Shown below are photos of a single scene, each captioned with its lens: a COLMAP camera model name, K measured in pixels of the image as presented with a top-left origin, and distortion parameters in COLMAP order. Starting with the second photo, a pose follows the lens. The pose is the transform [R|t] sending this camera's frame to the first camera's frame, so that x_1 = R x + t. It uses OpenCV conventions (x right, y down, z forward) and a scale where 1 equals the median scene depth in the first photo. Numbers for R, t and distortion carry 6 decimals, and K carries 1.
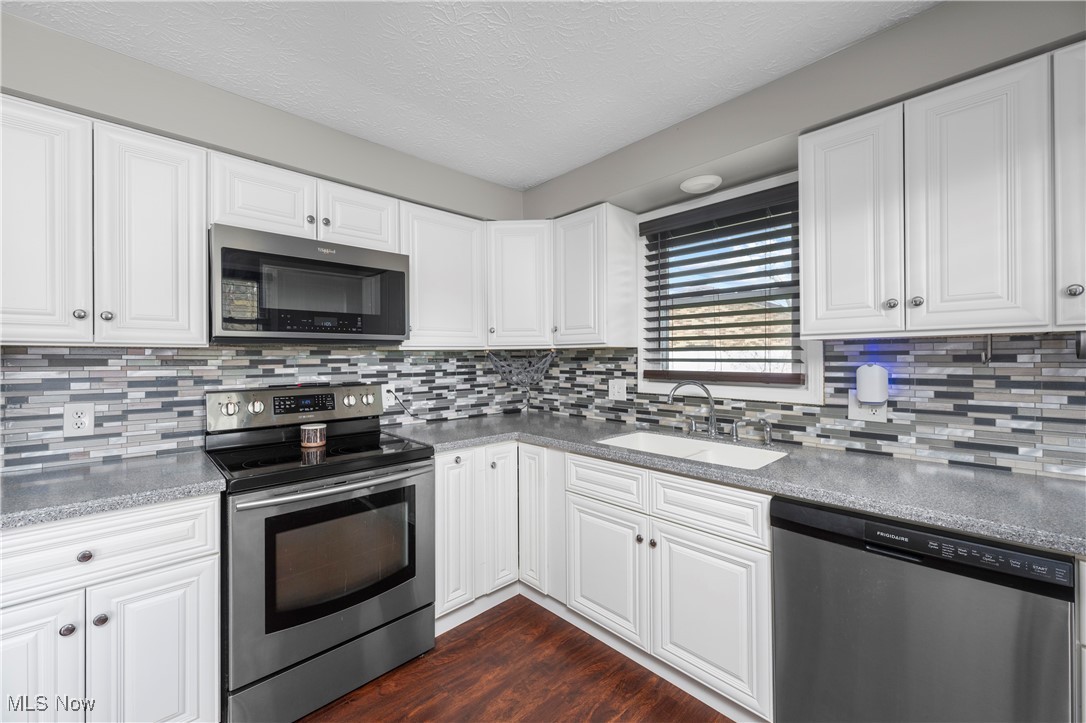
lens RADIAL K [[430.0, 0, 534.9], [0, 430.0, 357.1], [0, 0, 1]] dist [0.001221, 0.000038]
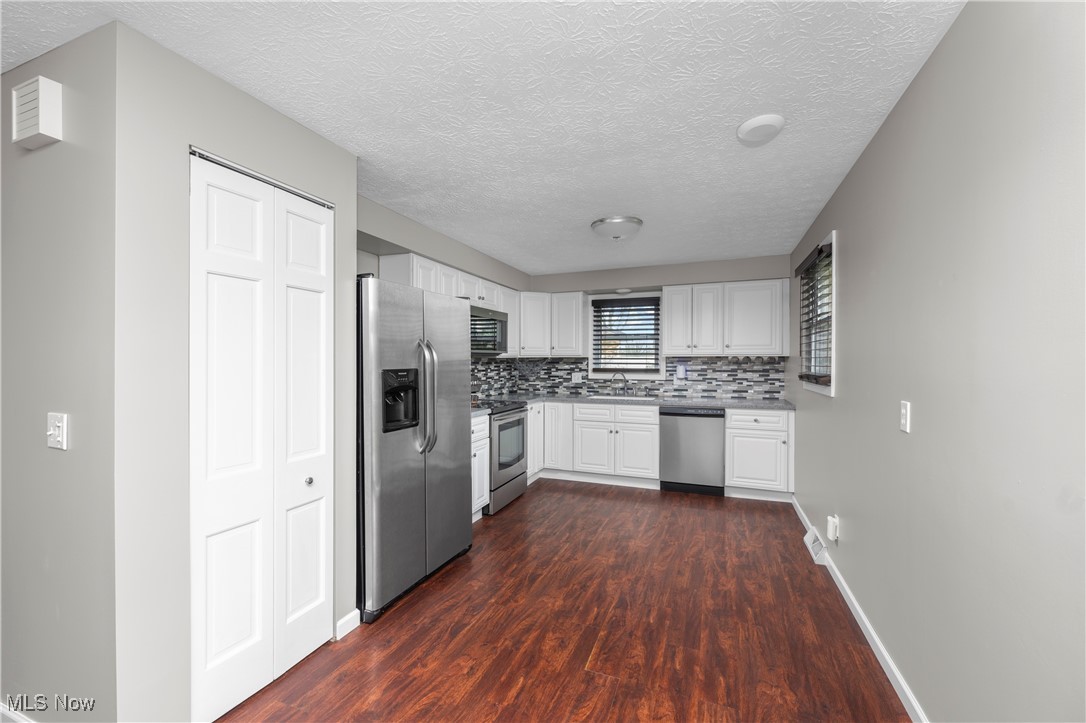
lens RADIAL K [[430.0, 0, 534.9], [0, 430.0, 357.1], [0, 0, 1]] dist [0.001221, 0.000038]
pose [[0.911820, 0.010464, 0.410458, -0.906486], [-0.006366, 0.999915, -0.011350, 0.001975], [-0.410542, 0.007736, 0.911809, -0.861730]]
